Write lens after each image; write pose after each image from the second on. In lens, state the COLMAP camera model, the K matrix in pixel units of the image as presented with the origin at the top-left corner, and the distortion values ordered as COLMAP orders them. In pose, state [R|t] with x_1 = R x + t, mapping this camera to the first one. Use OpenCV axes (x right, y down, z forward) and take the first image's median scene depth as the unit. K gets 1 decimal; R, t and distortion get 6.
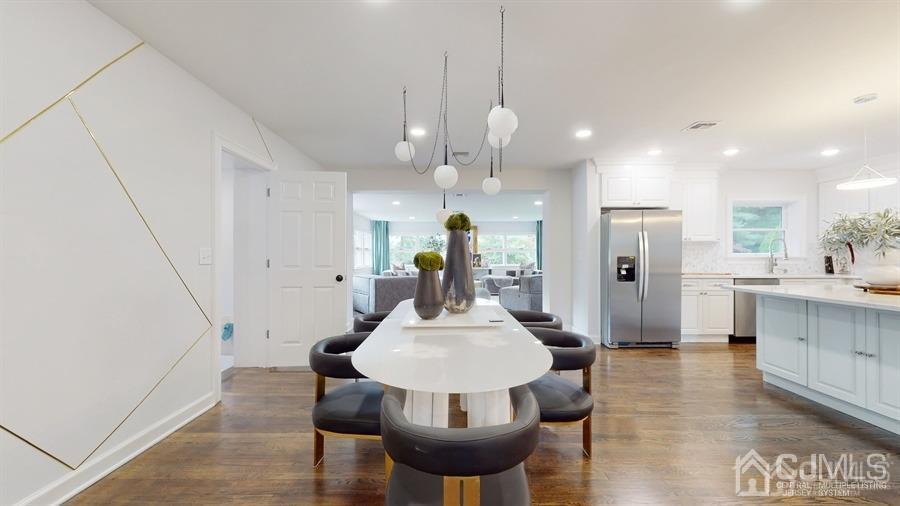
lens RADIAL K [[336.7, 0, 450.0], [0, 336.7, 253.0], [0, 0, 1]] dist [0.008391, -0.000102]
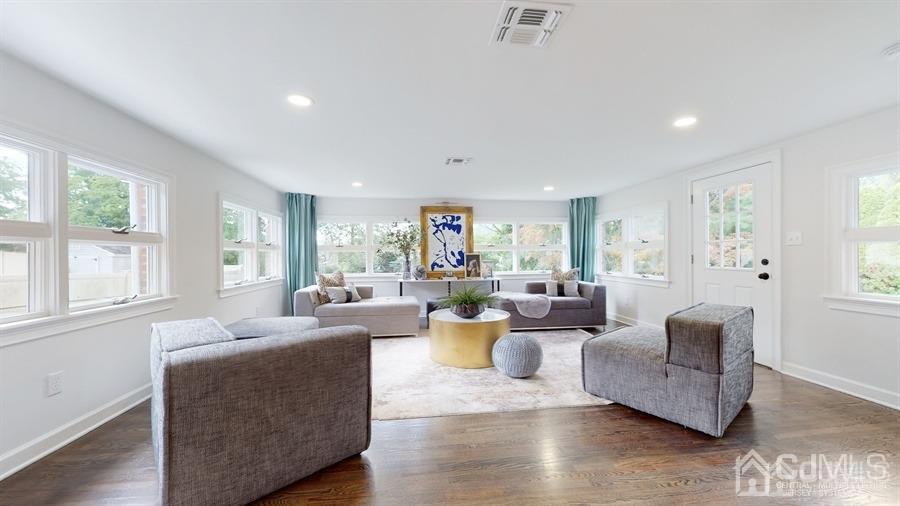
lens RADIAL K [[336.7, 0, 450.0], [0, 336.7, 253.0], [0, 0, 1]] dist [0.008391, -0.000102]
pose [[0.991379, -0.001704, 0.131015, -0.037108], [0.001694, 0.999999, 0.000186, 0.000566], [-0.131015, 0.000037, 0.991380, 0.429179]]
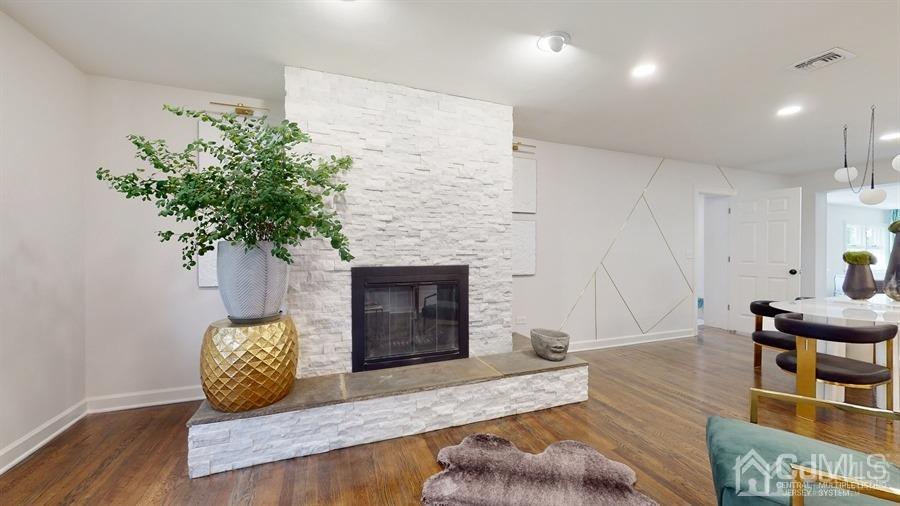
lens RADIAL K [[336.7, 0, 450.0], [0, 336.7, 253.0], [0, 0, 1]] dist [0.008391, -0.000102]
pose [[0.355538, 0.002433, -0.934659, 0.581753], [-0.000176, 0.999997, 0.002536, 0.000173], [0.934662, -0.000737, 0.355538, -0.944291]]
